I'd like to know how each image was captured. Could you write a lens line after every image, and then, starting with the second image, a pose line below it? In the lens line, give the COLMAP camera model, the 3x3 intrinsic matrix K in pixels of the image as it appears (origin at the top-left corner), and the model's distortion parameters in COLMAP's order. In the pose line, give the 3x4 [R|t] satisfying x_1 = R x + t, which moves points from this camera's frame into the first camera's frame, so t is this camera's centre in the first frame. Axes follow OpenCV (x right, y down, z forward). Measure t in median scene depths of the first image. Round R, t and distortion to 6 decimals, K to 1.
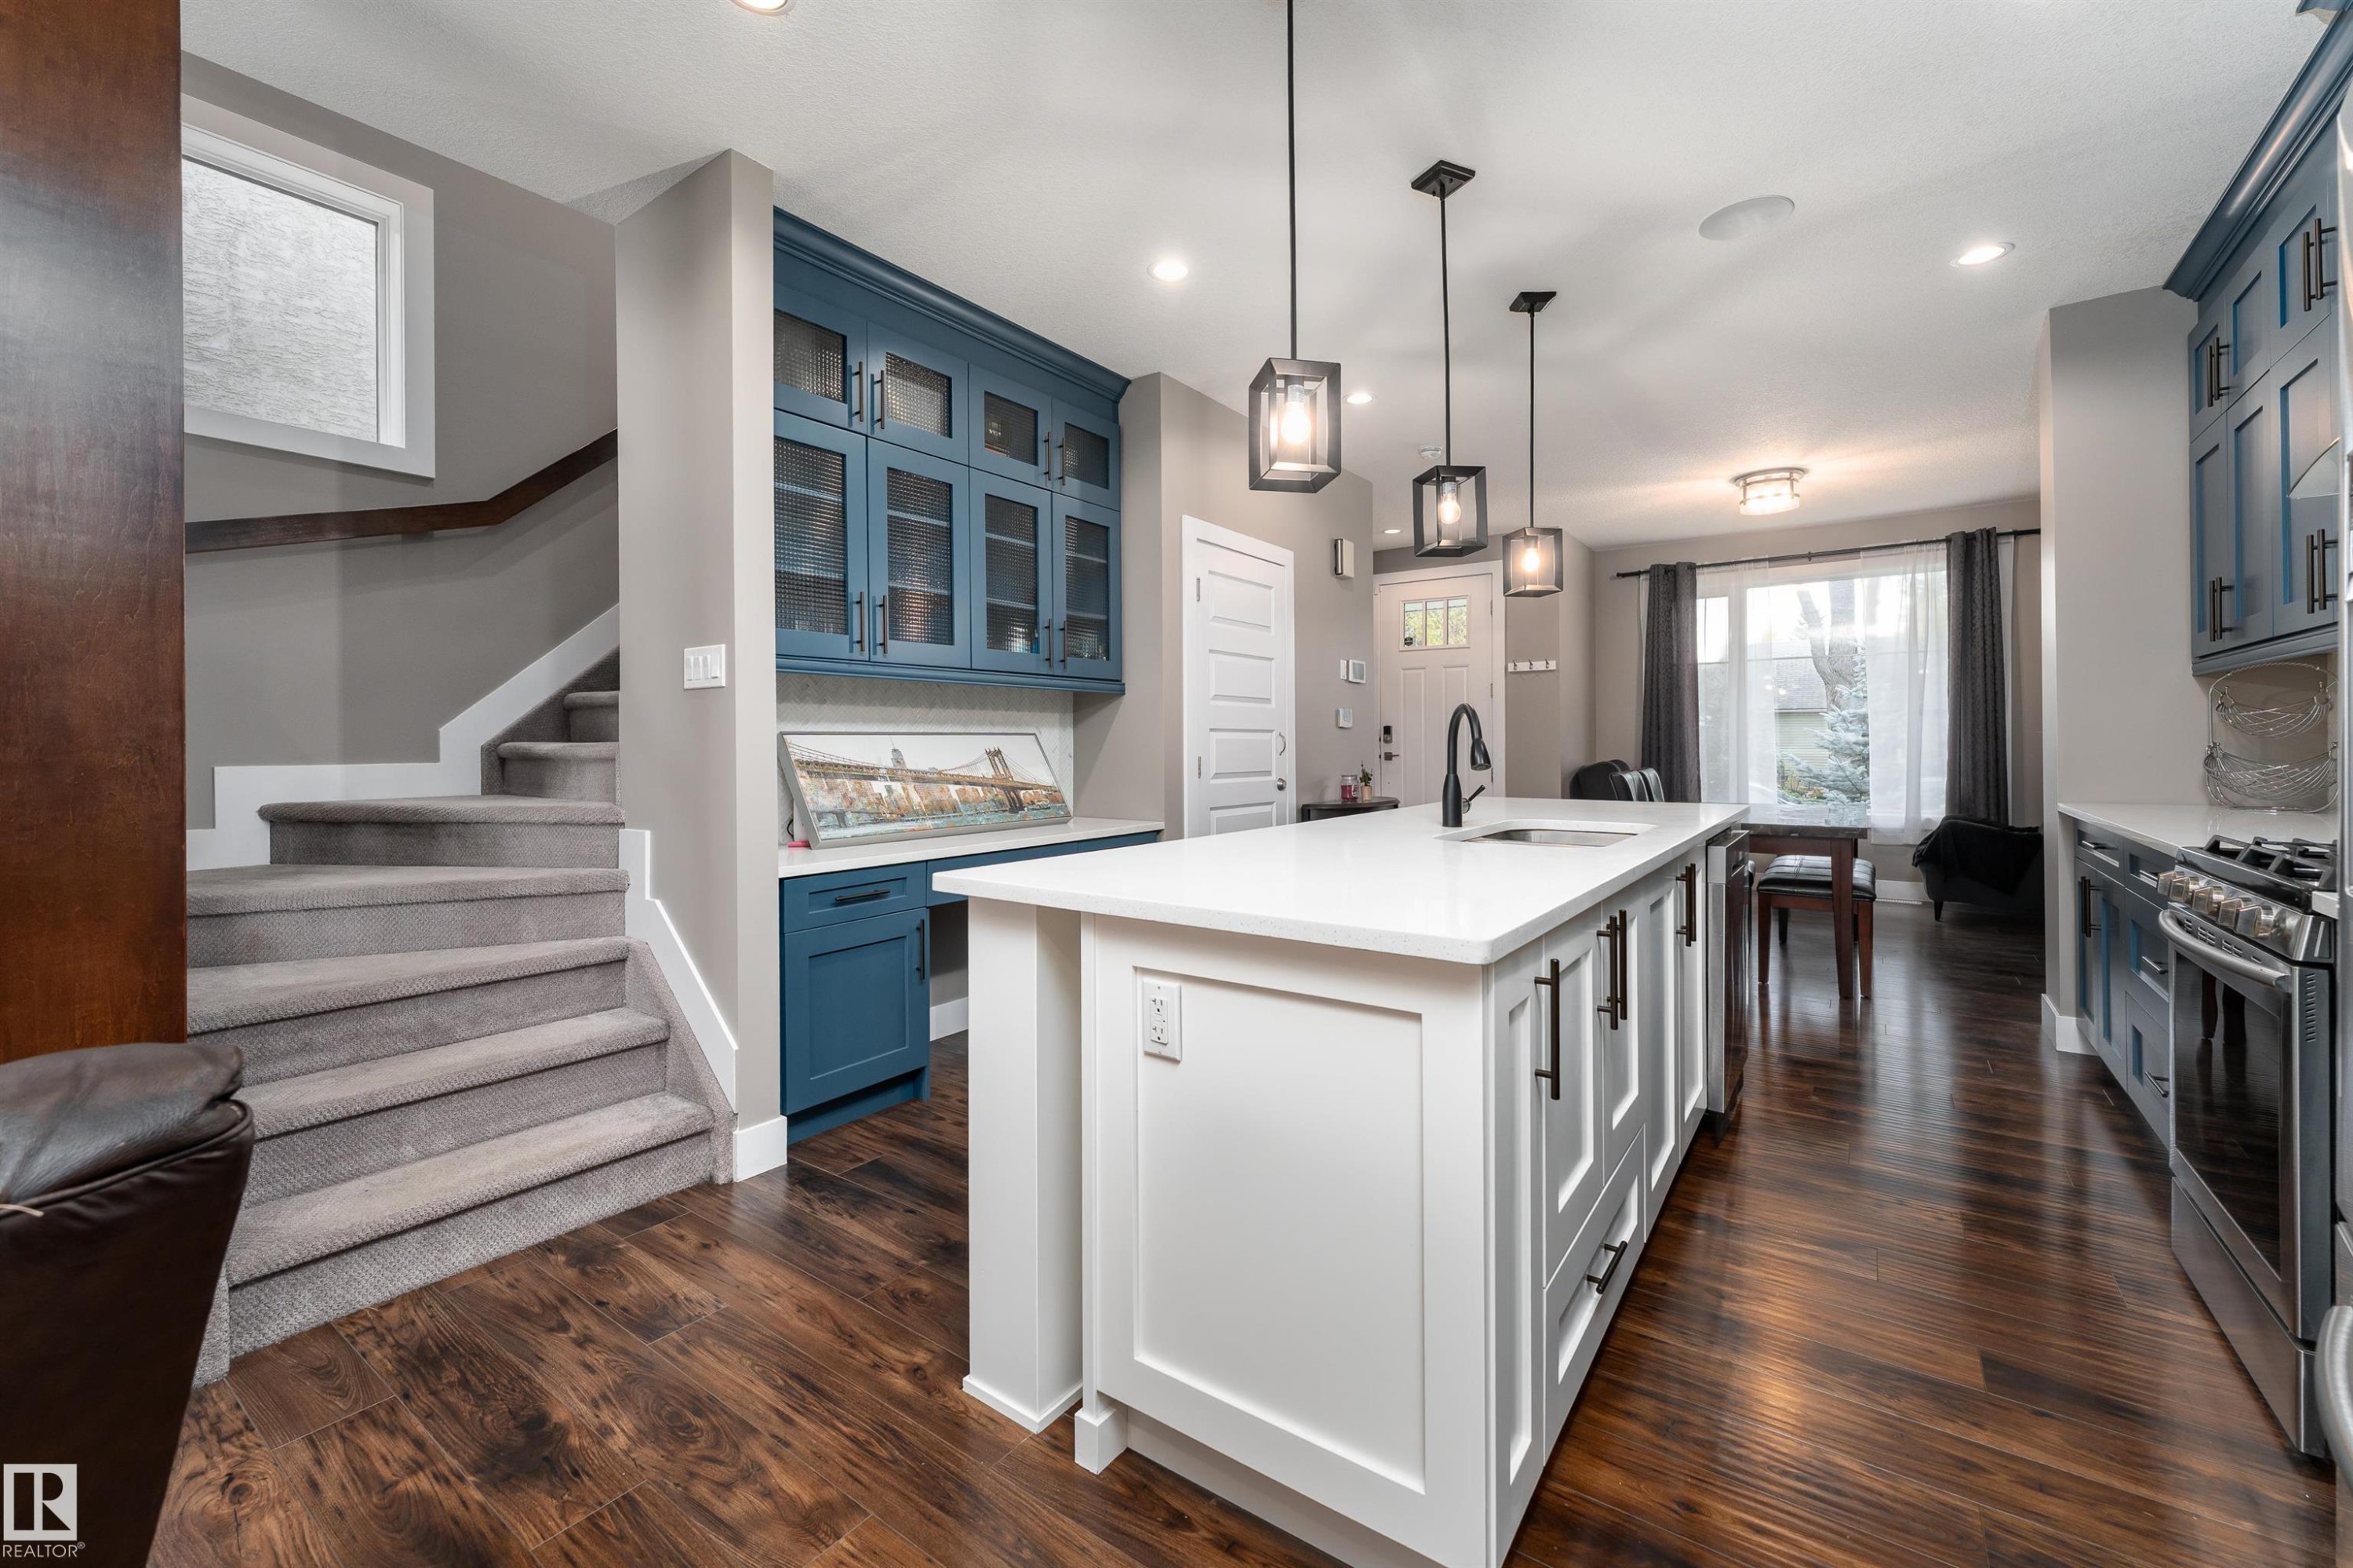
lens RADIAL K [[954.8, 0, 1169.2], [0, 954.8, 739.2], [0, 0, 1]] dist [0.000111, 0.000112]
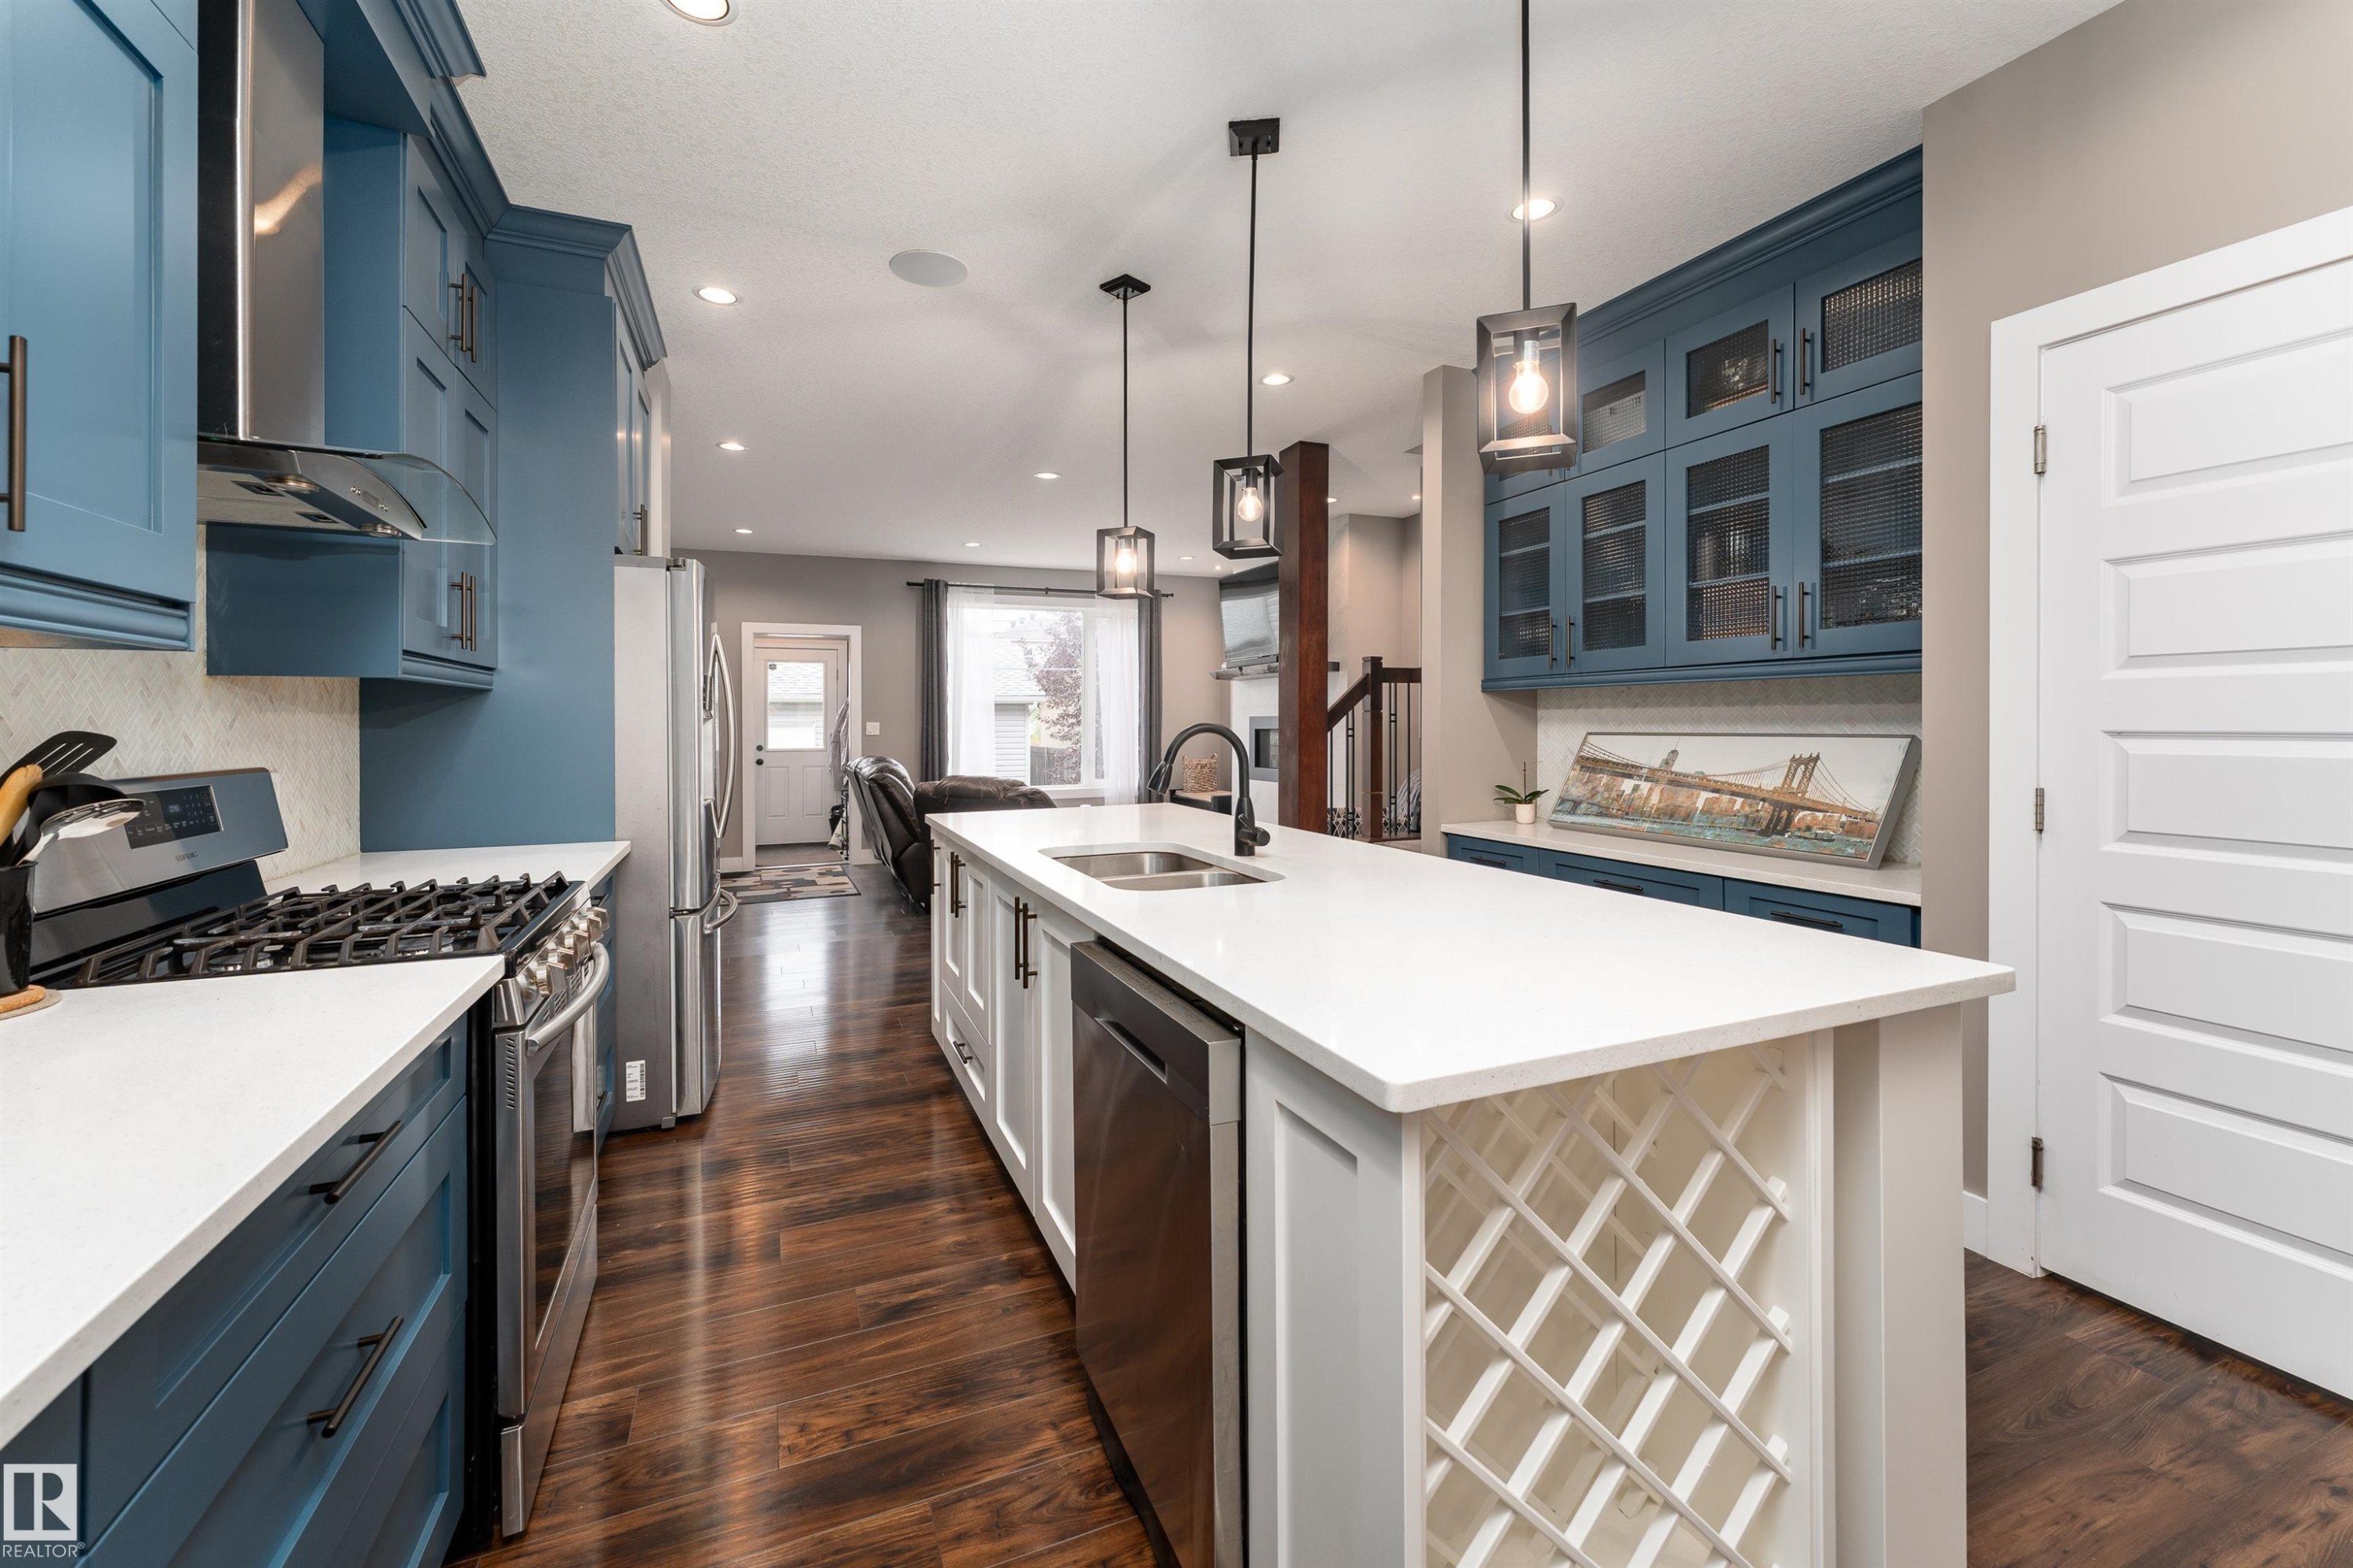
lens RADIAL K [[954.8, 0, 1169.2], [0, 954.8, 739.2], [0, 0, 1]] dist [0.000111, 0.000112]
pose [[-0.515504, 0.024246, -0.856544, 0.842762], [0.011350, 0.999705, 0.021468, -0.028802], [0.856812, 0.001345, -0.515627, 1.068802]]
